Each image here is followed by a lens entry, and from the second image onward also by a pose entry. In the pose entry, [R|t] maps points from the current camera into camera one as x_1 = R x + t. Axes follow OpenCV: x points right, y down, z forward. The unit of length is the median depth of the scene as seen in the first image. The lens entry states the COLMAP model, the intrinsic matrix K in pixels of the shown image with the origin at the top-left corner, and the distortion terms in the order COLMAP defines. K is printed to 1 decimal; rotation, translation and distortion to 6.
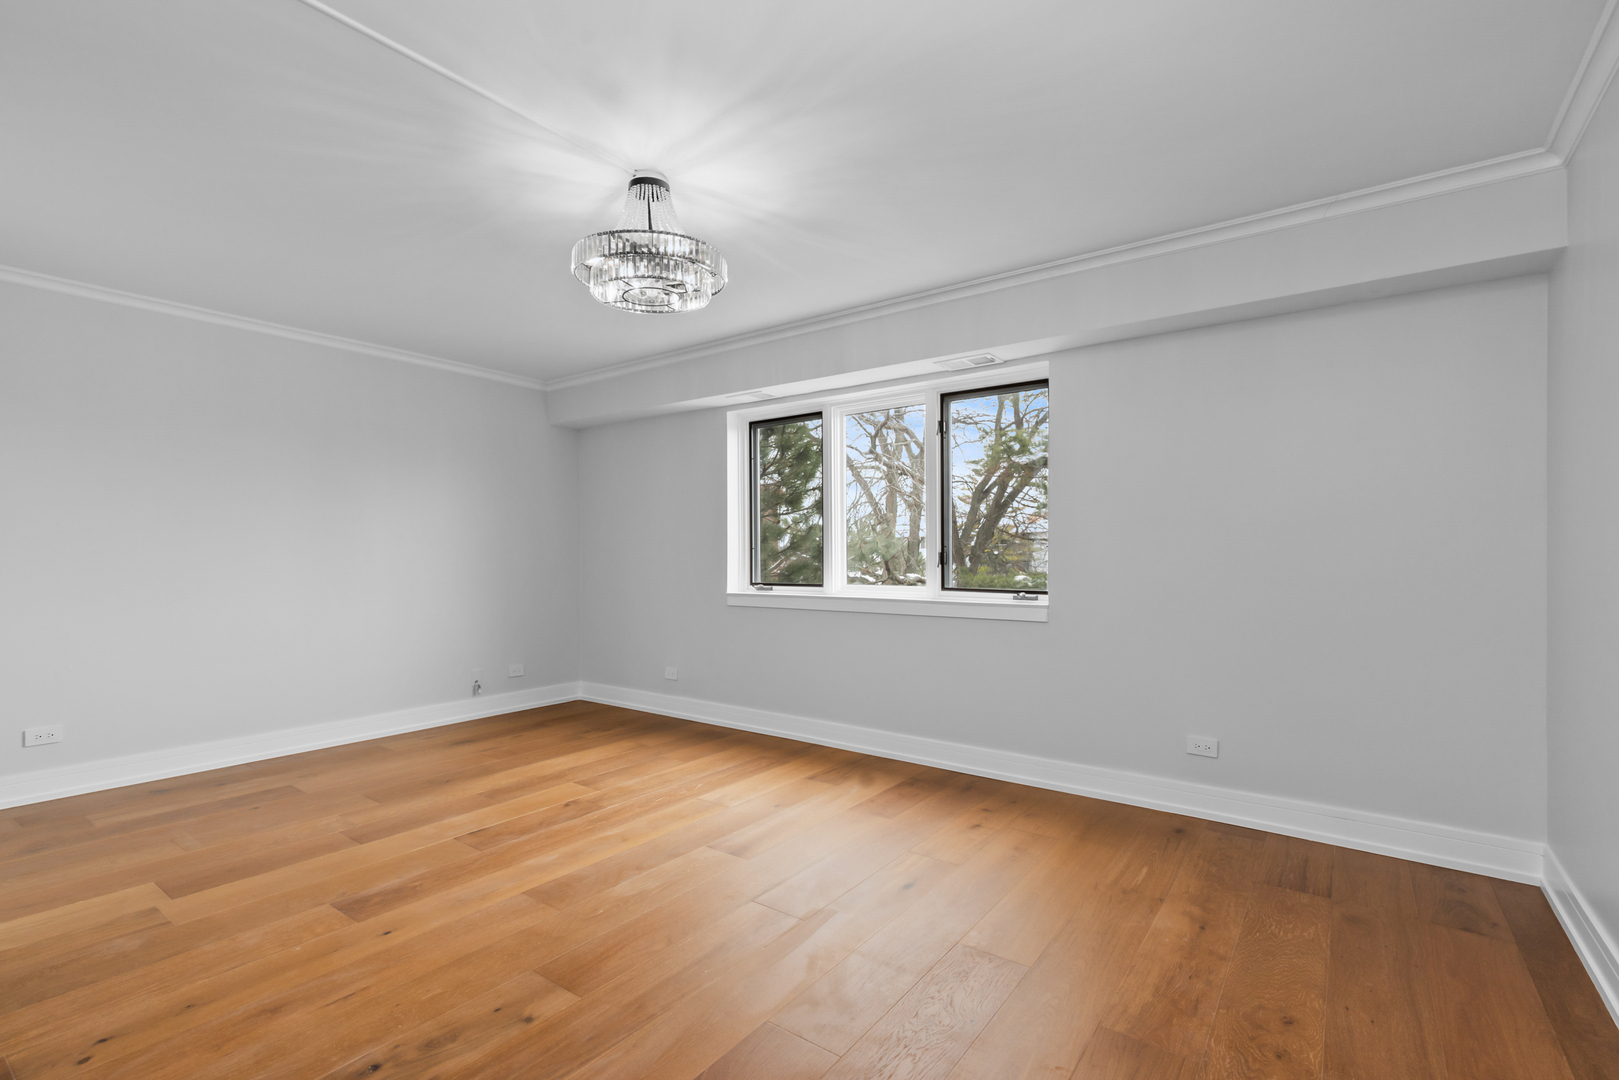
lens RADIAL K [[741.6, 0, 806.2], [0, 741.6, 553.1], [0, 0, 1]] dist [0.000310, -0.000011]
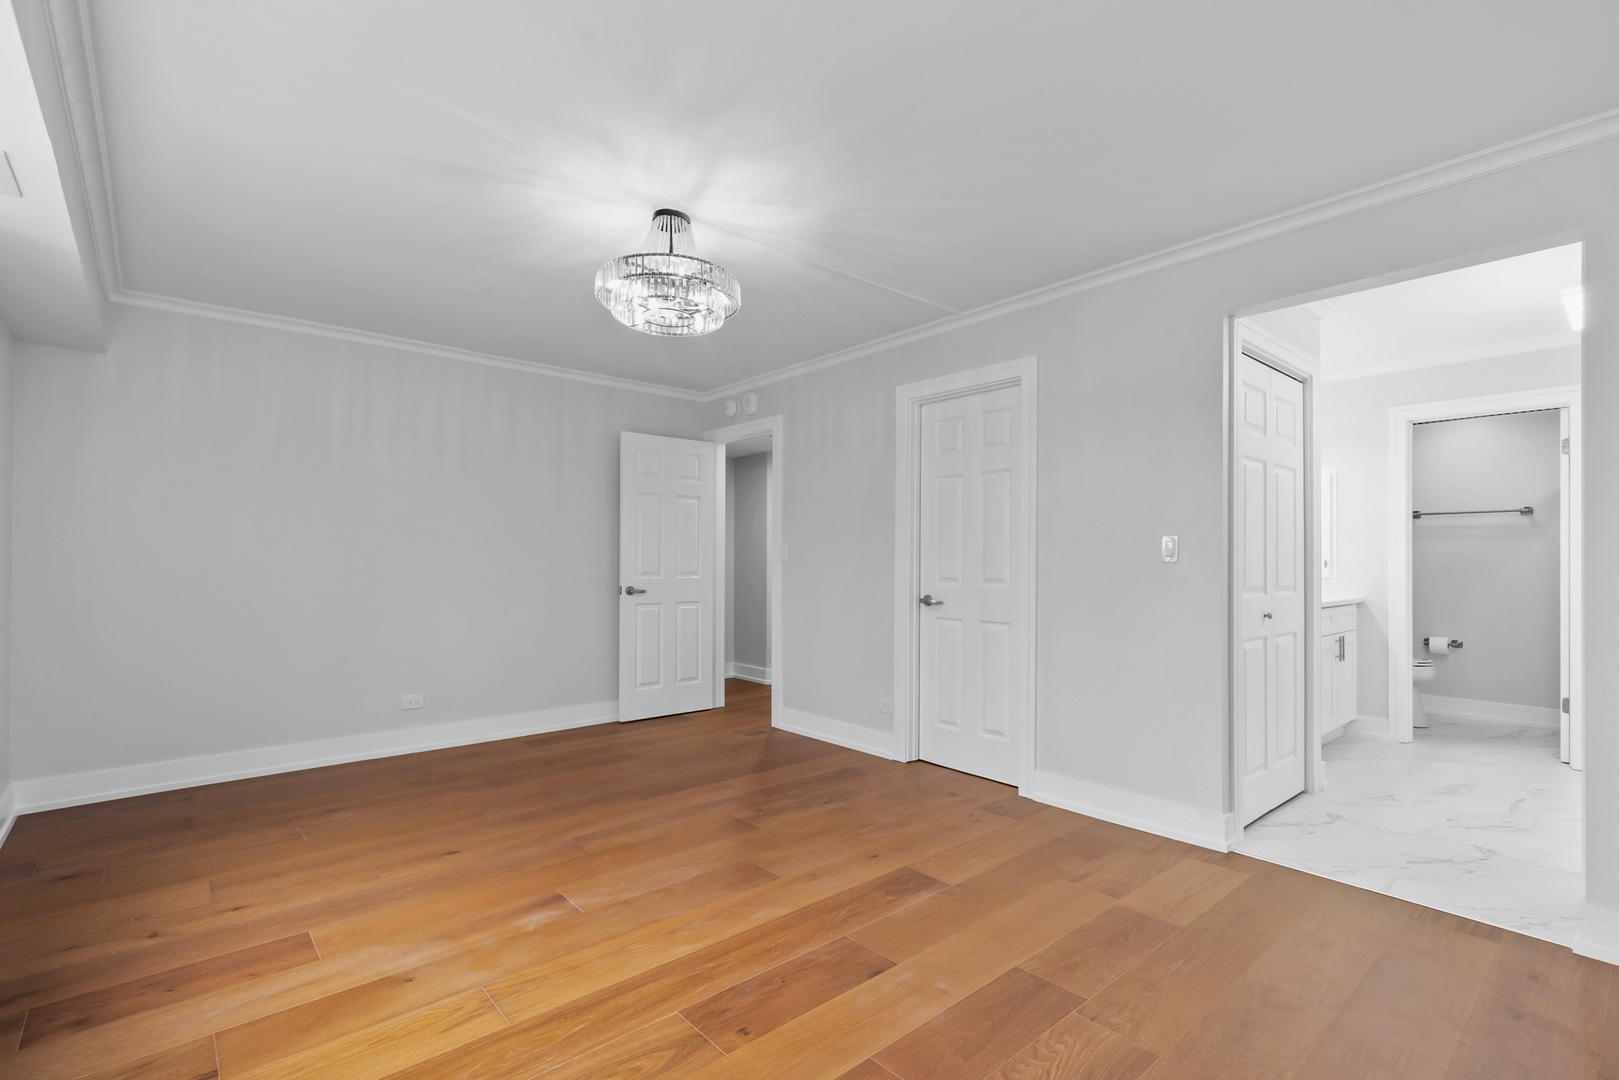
lens RADIAL K [[741.6, 0, 806.2], [0, 741.6, 553.1], [0, 0, 1]] dist [0.000310, -0.000011]
pose [[-0.975974, -0.000124, 0.217888, -0.602919], [-0.005624, 0.999681, -0.024622, 0.015310], [-0.217815, -0.025256, -0.975663, 1.898235]]
